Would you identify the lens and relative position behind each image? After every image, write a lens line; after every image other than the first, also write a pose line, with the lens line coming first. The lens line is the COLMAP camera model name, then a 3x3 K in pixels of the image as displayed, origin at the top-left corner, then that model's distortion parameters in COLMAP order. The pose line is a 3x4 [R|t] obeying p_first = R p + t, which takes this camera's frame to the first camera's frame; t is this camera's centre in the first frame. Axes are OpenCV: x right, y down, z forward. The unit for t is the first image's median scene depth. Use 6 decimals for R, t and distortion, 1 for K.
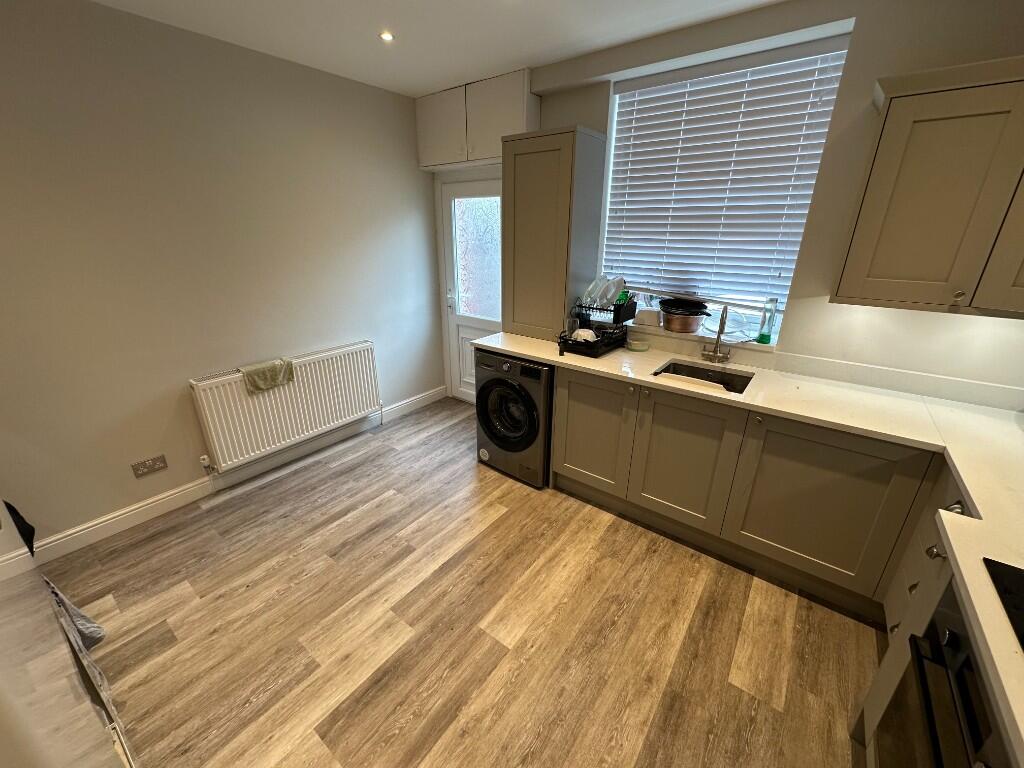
lens RADIAL K [[408.8, 0, 509.3], [0, 408.8, 382.6], [0, 0, 1]] dist [-0.002333, 0.000559]
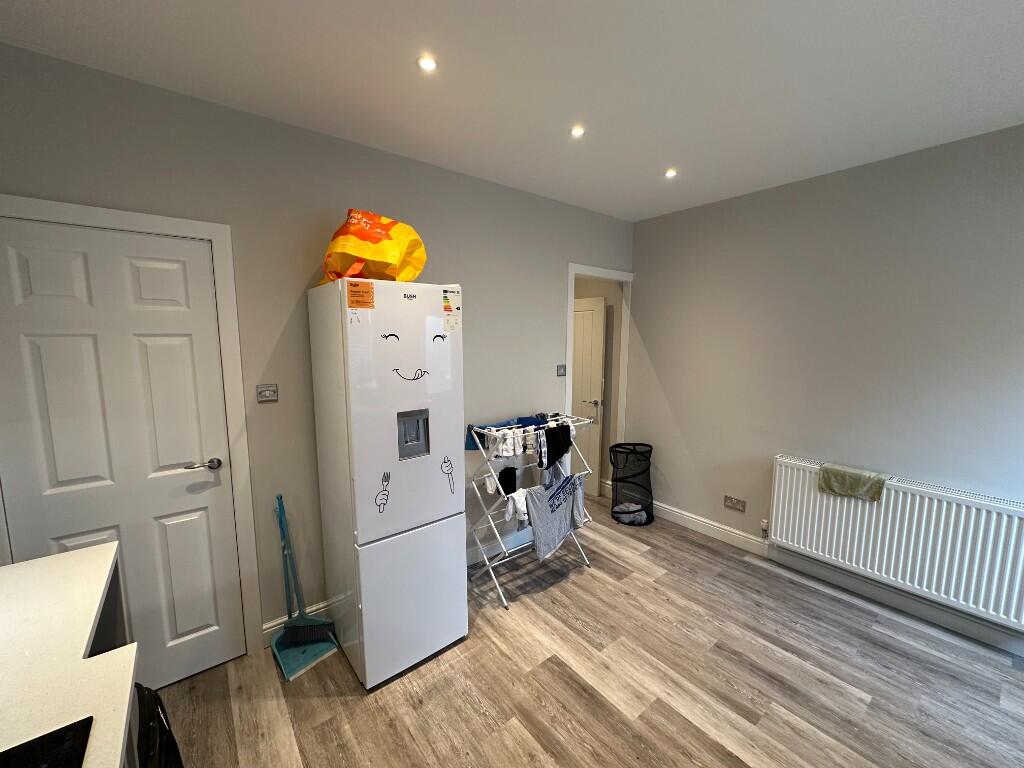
lens RADIAL K [[408.8, 0, 512.6], [0, 408.8, 384.8], [0, 0, 1]] dist [-0.002333, 0.000559]
pose [[-0.245034, 0.111557, -0.963075, 0.595870], [-0.342278, 0.919440, 0.193588, -0.181931], [0.907086, 0.377075, -0.187110, 0.546671]]
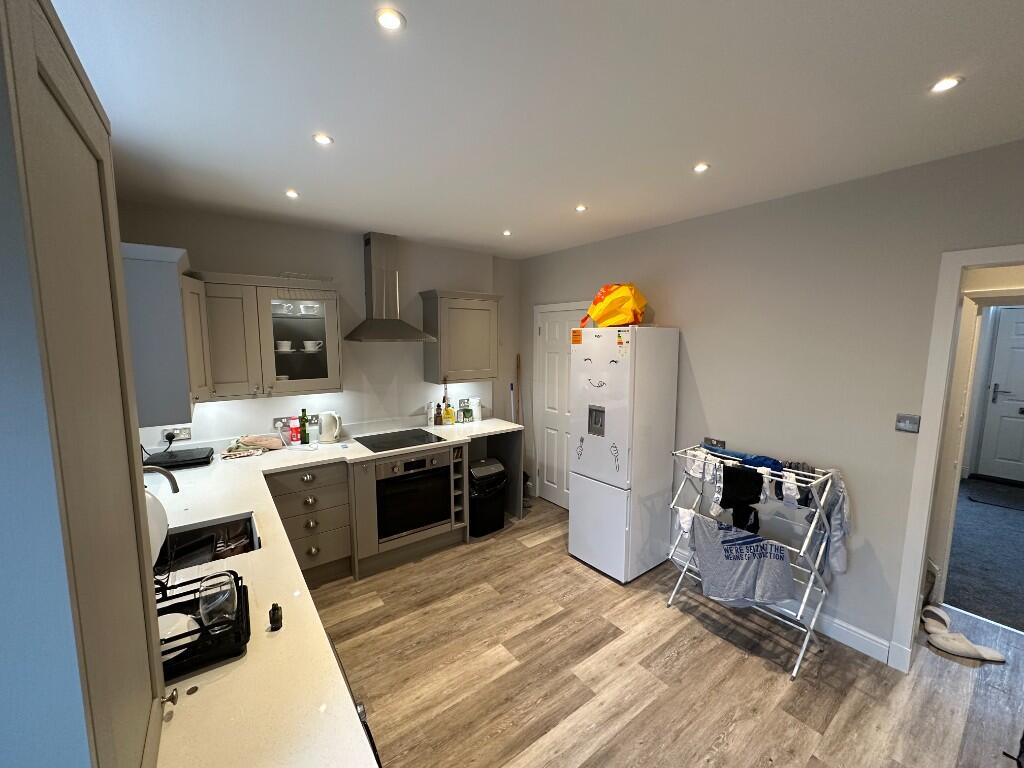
lens RADIAL K [[408.8, 0, 510.0], [0, 408.8, 385.7], [0, 0, 1]] dist [-0.002333, 0.000559]
pose [[-0.961209, -0.037815, 0.273218, -0.313566], [0.091777, 0.890264, 0.446101, -0.624567], [-0.260105, 0.453872, -0.852259, 1.493810]]
